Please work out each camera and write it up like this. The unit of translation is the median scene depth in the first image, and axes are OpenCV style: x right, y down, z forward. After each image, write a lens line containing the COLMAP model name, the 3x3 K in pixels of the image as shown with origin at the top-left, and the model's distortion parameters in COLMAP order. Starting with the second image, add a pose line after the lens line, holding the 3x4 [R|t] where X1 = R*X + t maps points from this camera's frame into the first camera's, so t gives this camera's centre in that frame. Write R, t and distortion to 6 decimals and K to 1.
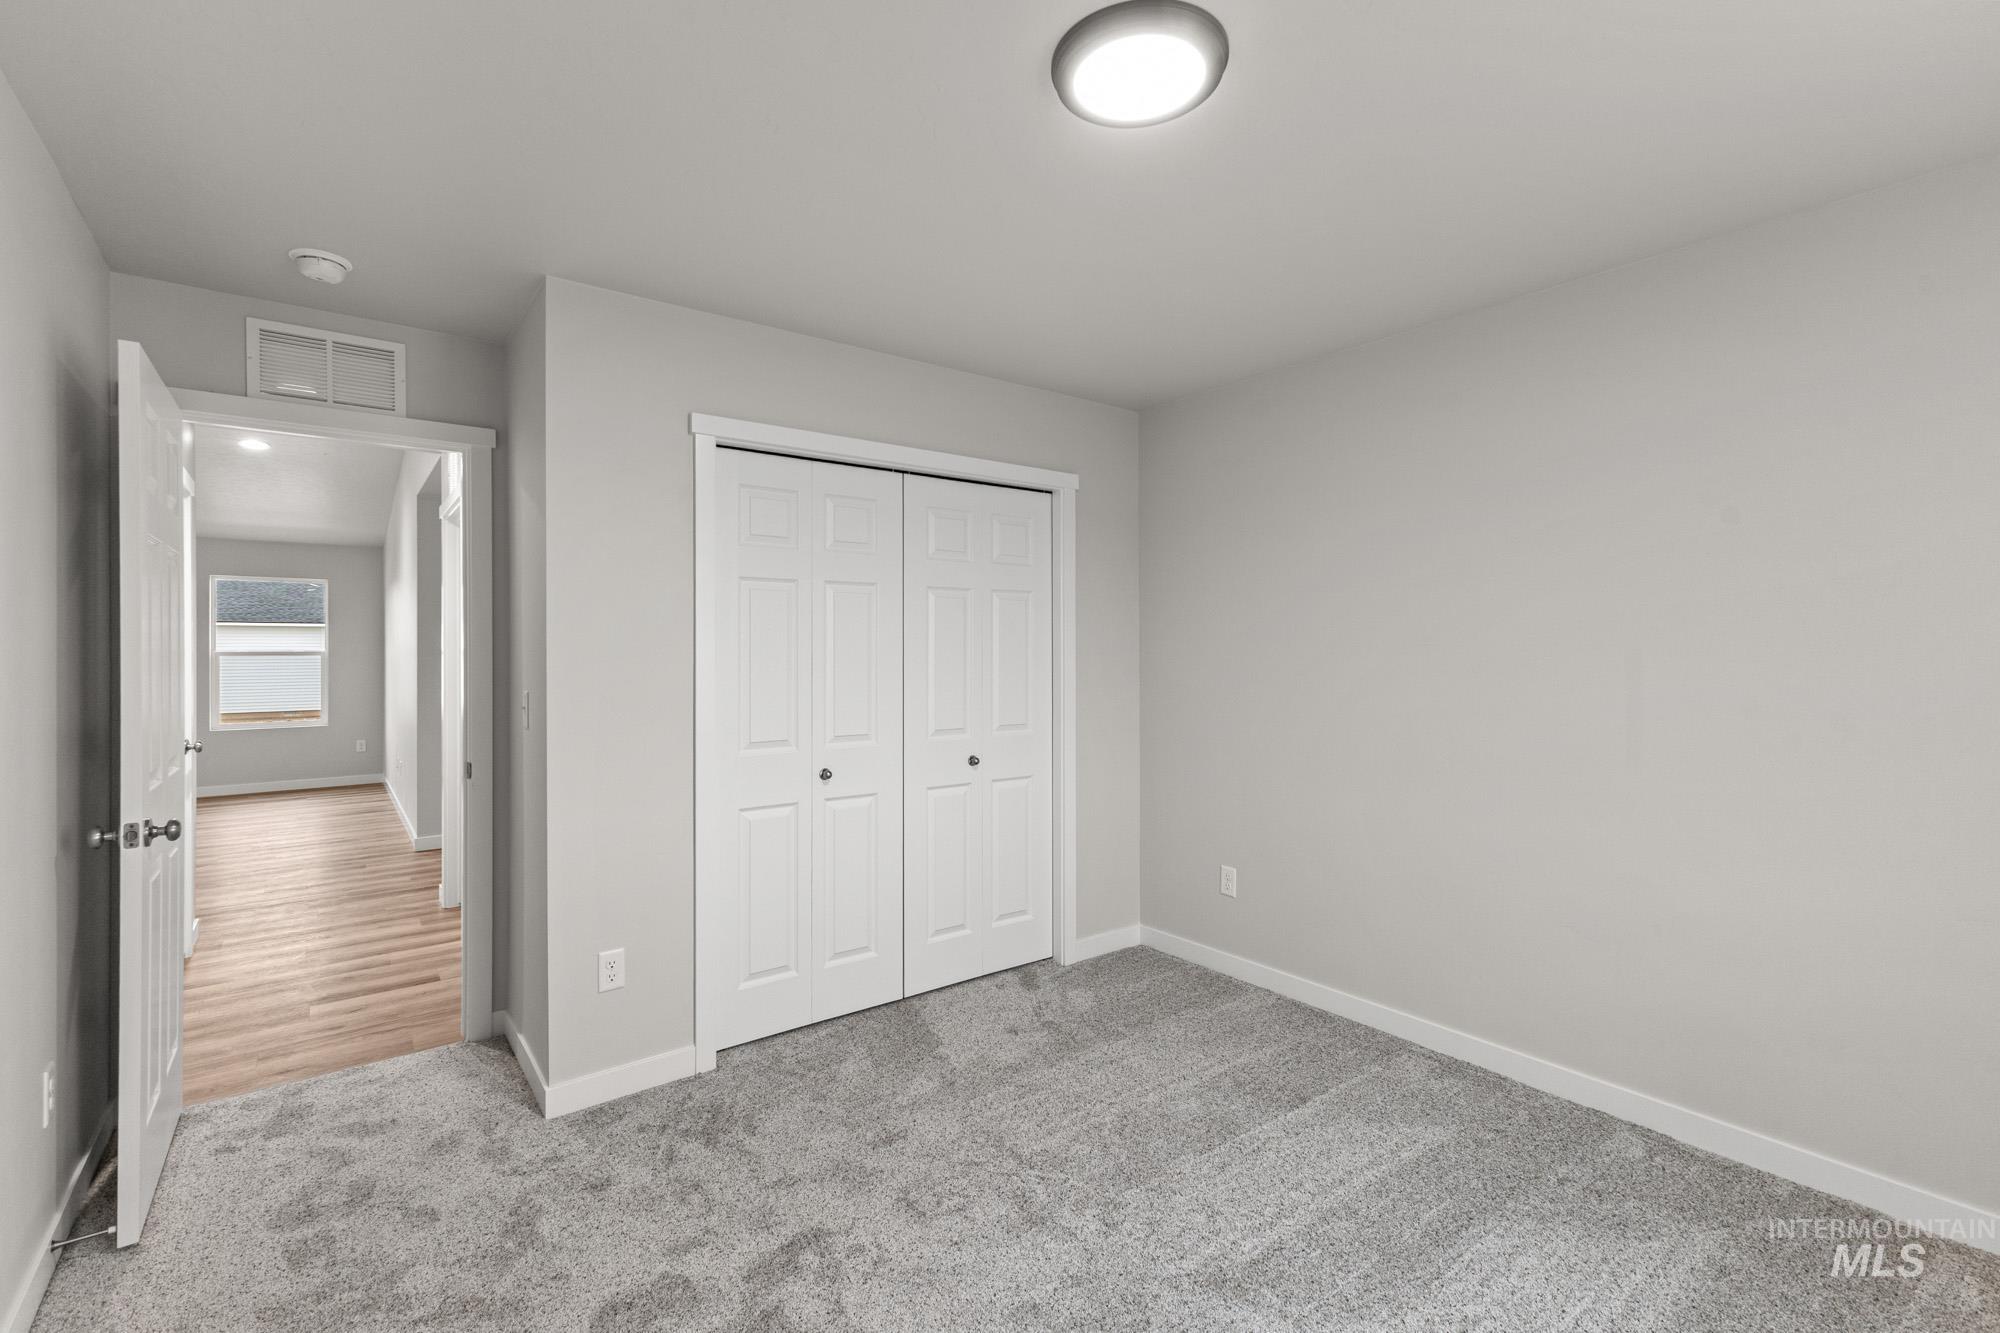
lens RADIAL K [[890.0, 0, 945.1], [0, 890.0, 654.8], [0, 0, 1]] dist [0.017219, -0.000517]
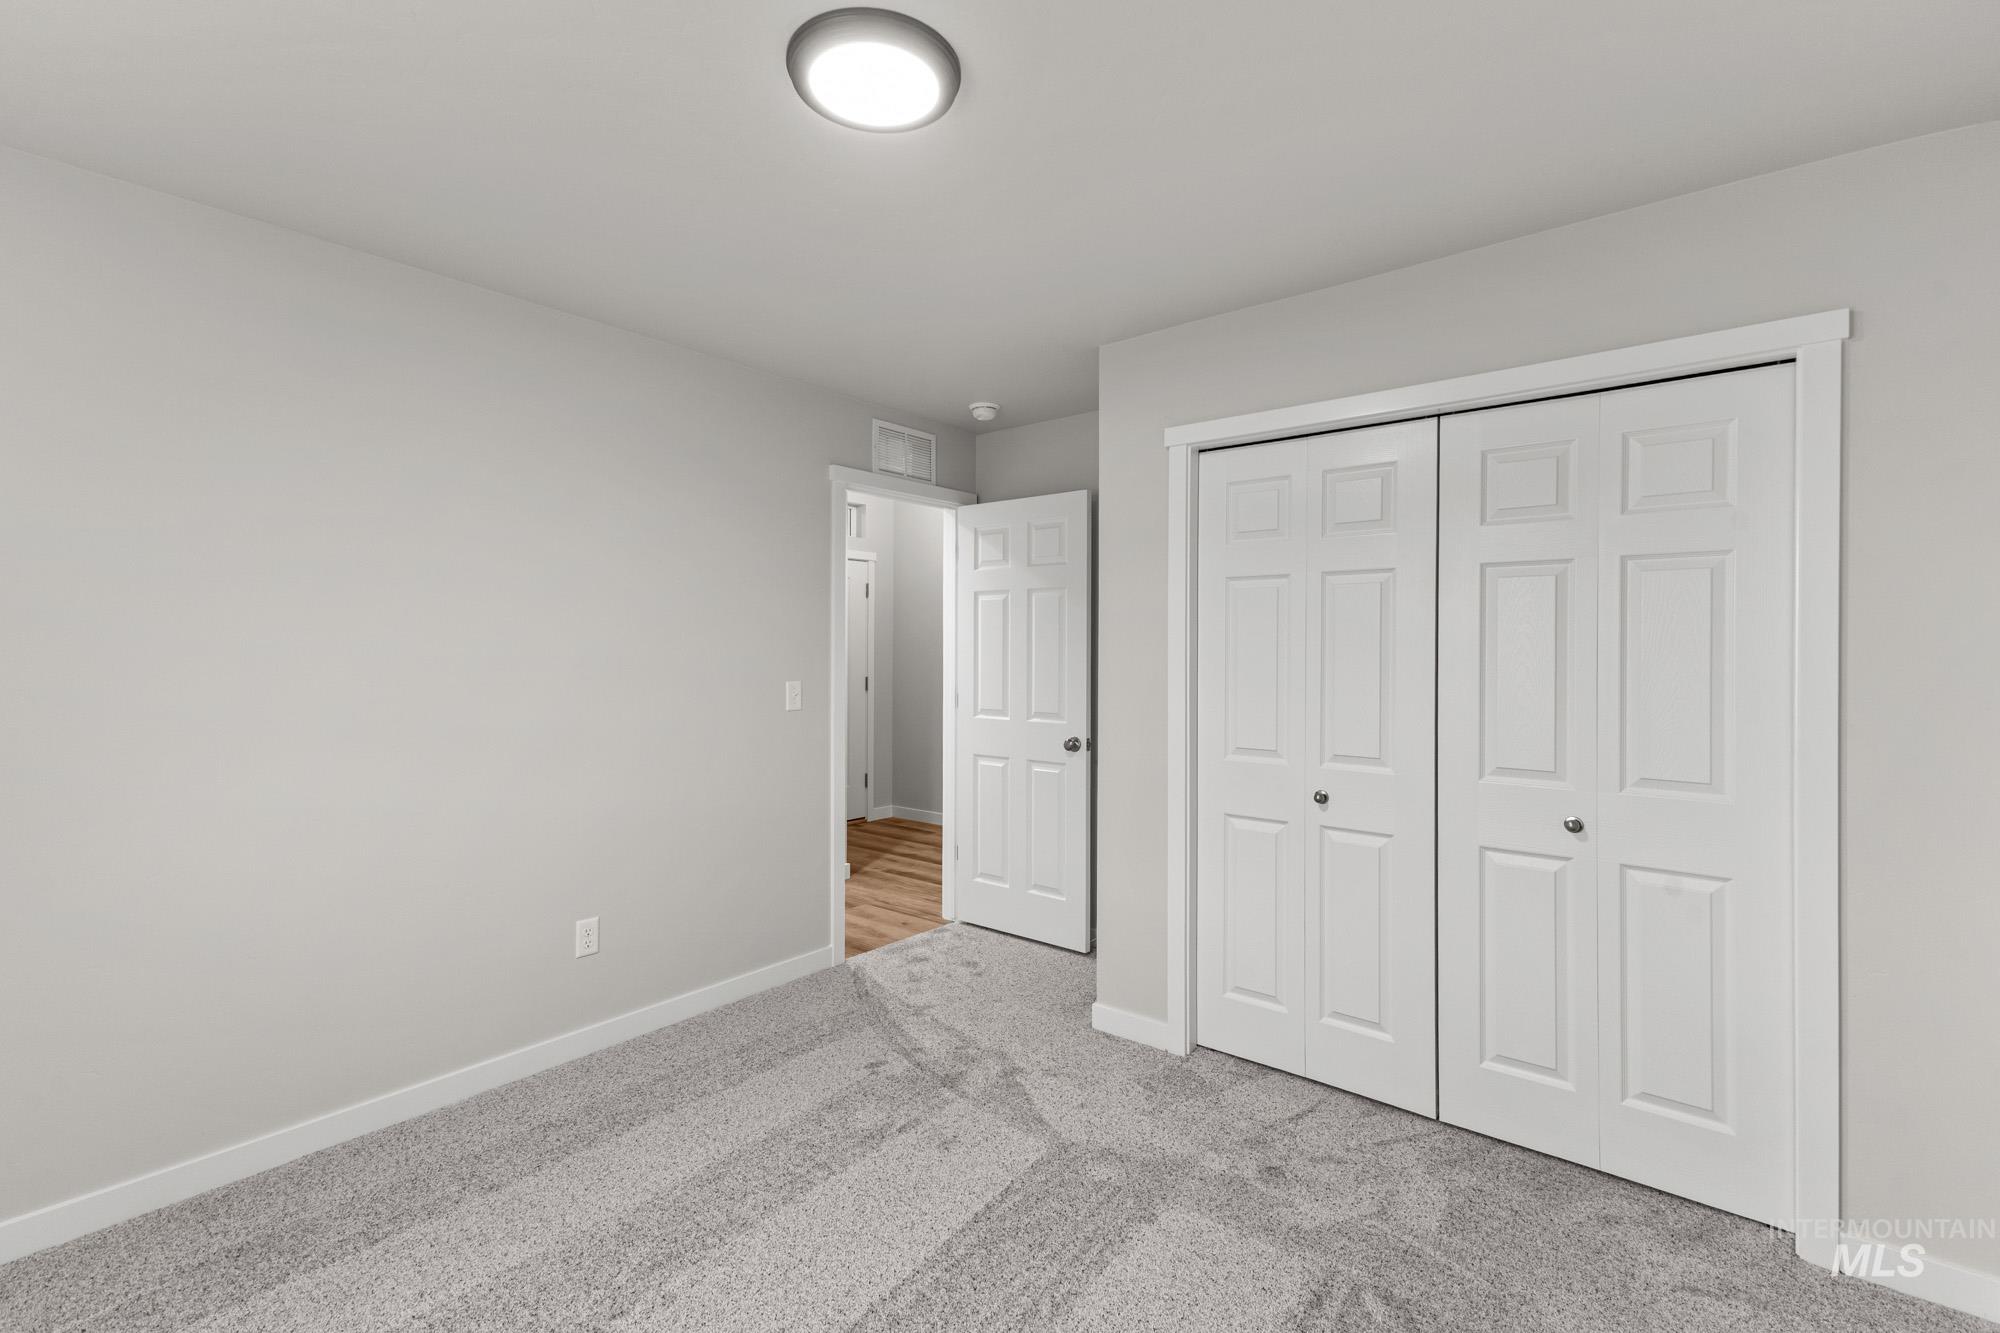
lens RADIAL K [[890.0, 0, 945.1], [0, 890.0, 654.8], [0, 0, 1]] dist [0.017219, -0.000517]
pose [[0.236401, 0.008466, -0.971619, 0.611596], [-0.010044, 0.999930, 0.006269, -0.004769], [0.971604, 0.008277, 0.236470, 0.439765]]
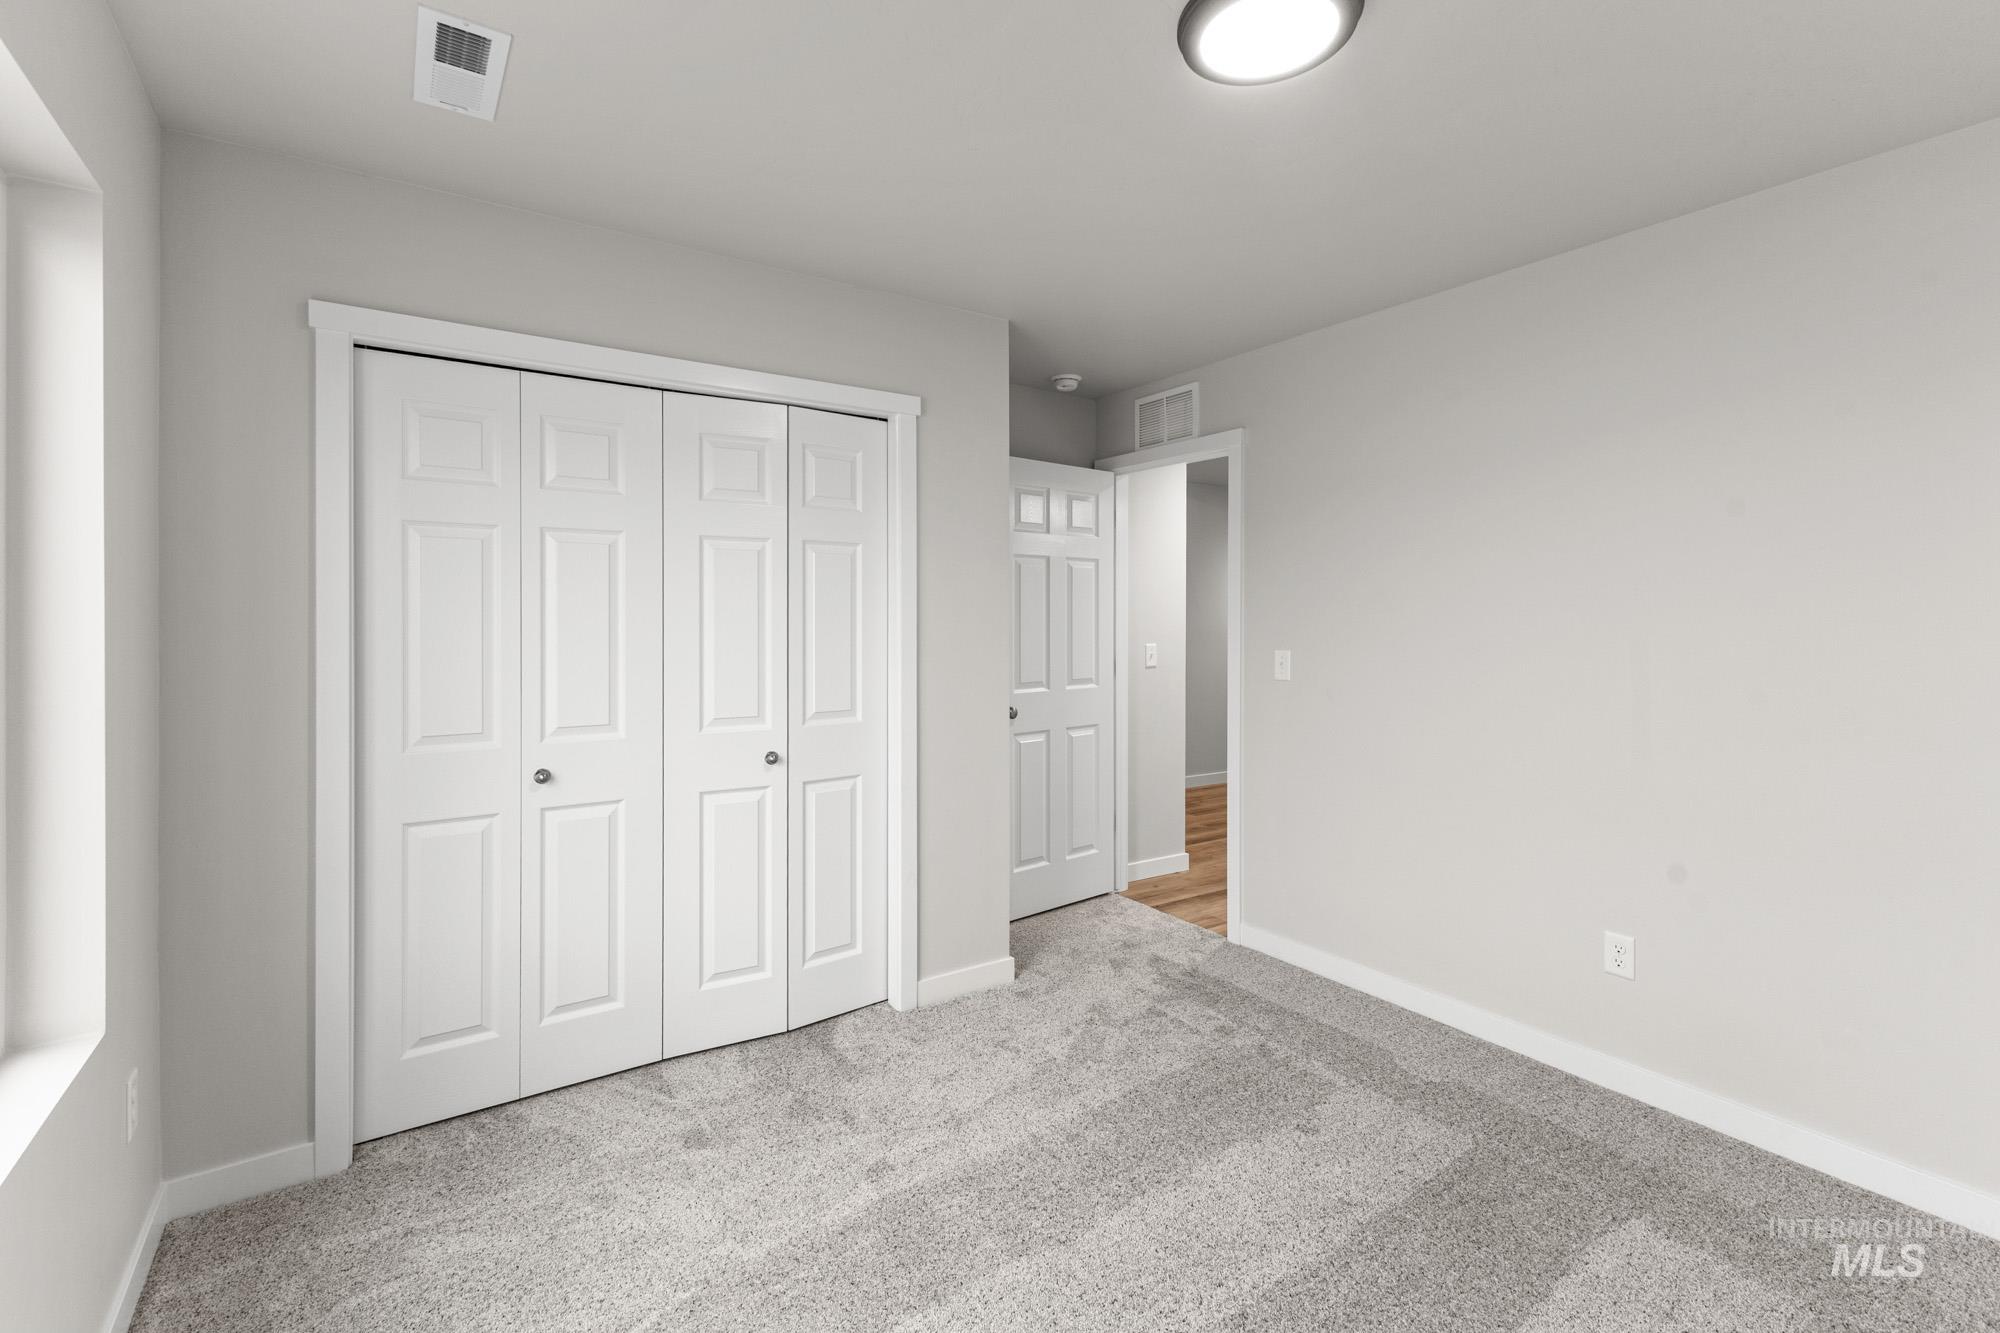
lens RADIAL K [[914.1, 0, 1006.9], [0, 914.1, 621.9], [0, 0, 1]] dist [0.017232, -0.000013]
pose [[0.999398, 0.003541, -0.034519, 0.294862], [-0.003517, 0.999994, 0.000747, -0.002370], [0.034521, -0.000625, 0.999404, 0.214256]]
